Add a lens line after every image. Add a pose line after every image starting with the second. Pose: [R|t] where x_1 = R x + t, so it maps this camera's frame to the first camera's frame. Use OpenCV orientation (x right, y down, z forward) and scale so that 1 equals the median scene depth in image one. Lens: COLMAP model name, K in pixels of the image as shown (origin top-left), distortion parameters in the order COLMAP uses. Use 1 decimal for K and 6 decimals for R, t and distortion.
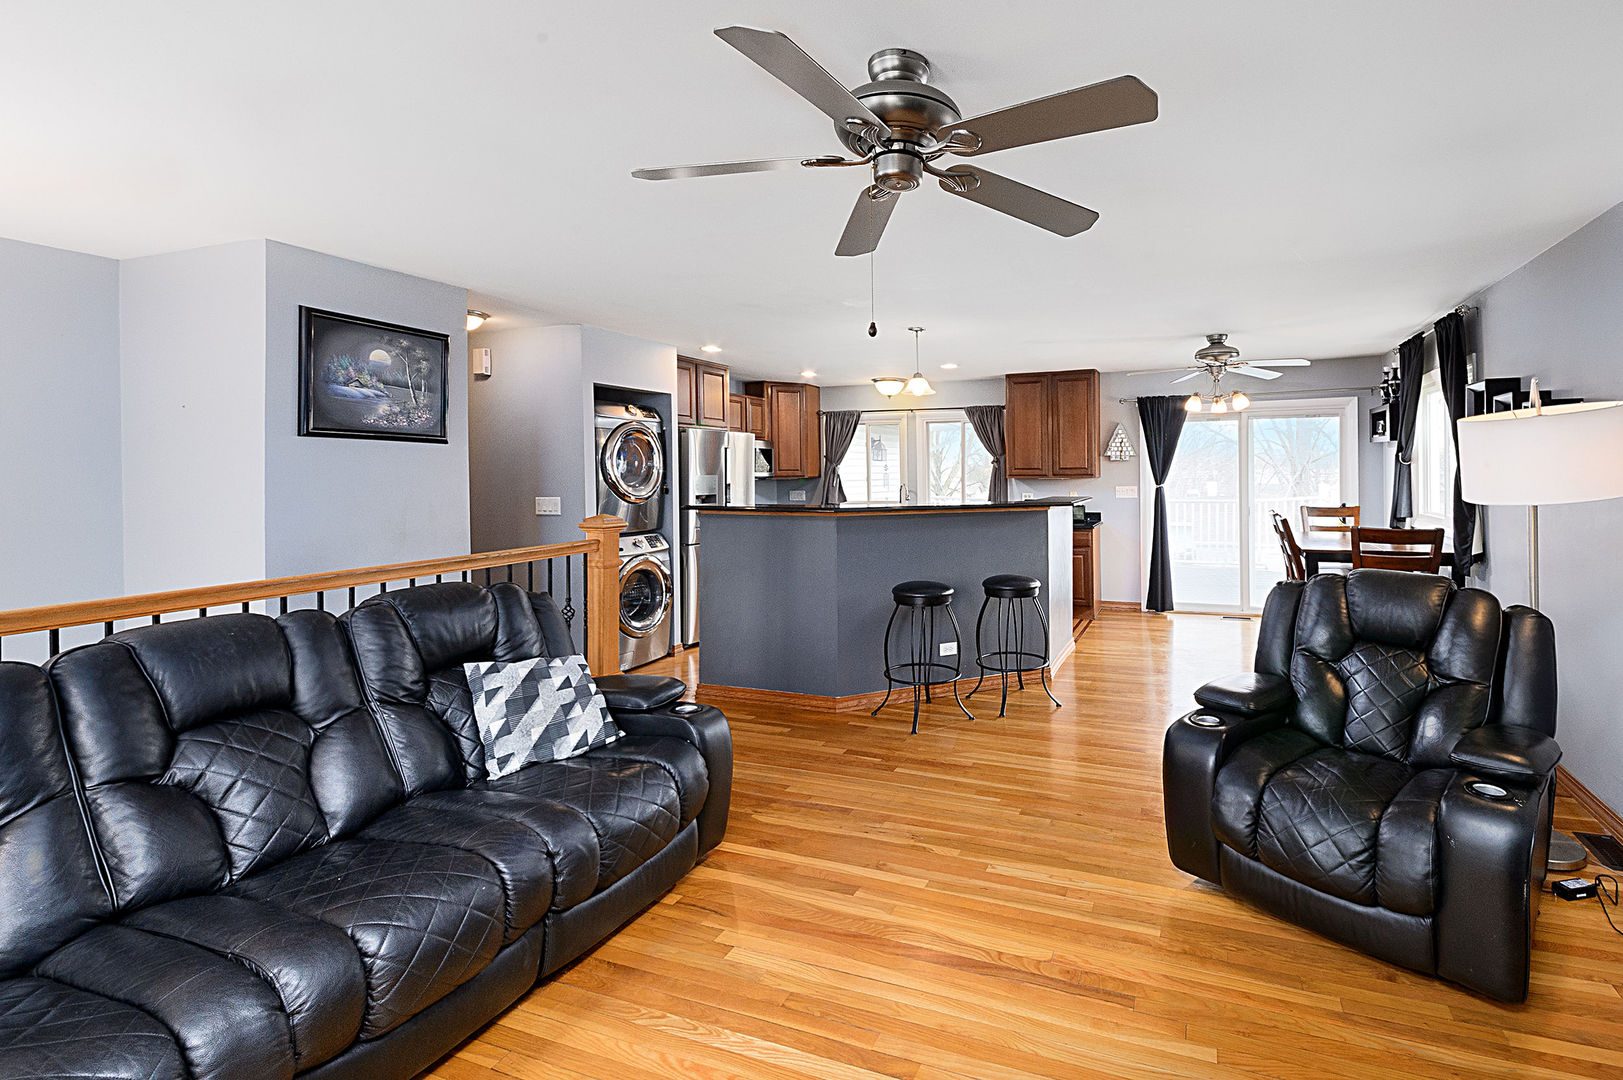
lens RADIAL K [[888.9, 0, 816.0], [0, 888.9, 445.9], [0, 0, 1]] dist [0.035391, -0.028436]
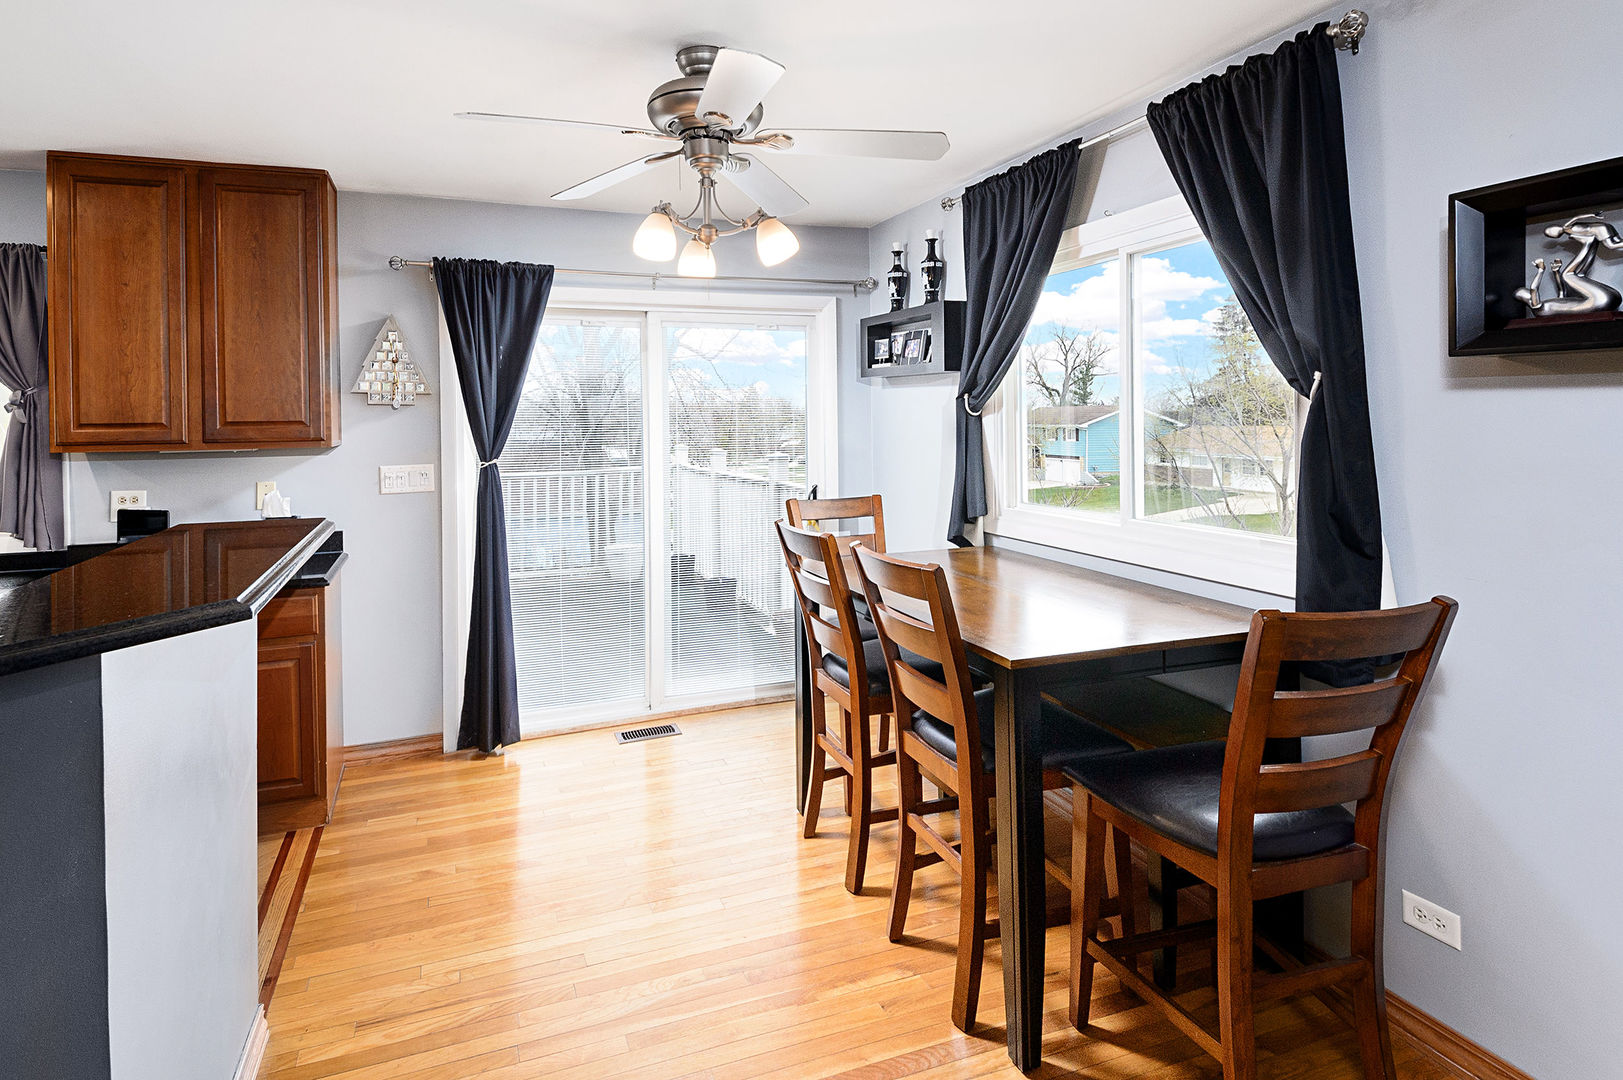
lens RADIAL K [[888.9, 0, 816.0], [0, 888.9, 445.9], [0, 0, 1]] dist [0.035391, -0.028436]
pose [[0.669880, -0.013338, 0.742350, 0.163576], [-0.019094, 0.999198, 0.035183, 0.017600], [-0.742224, -0.037743, 0.669088, 0.576304]]
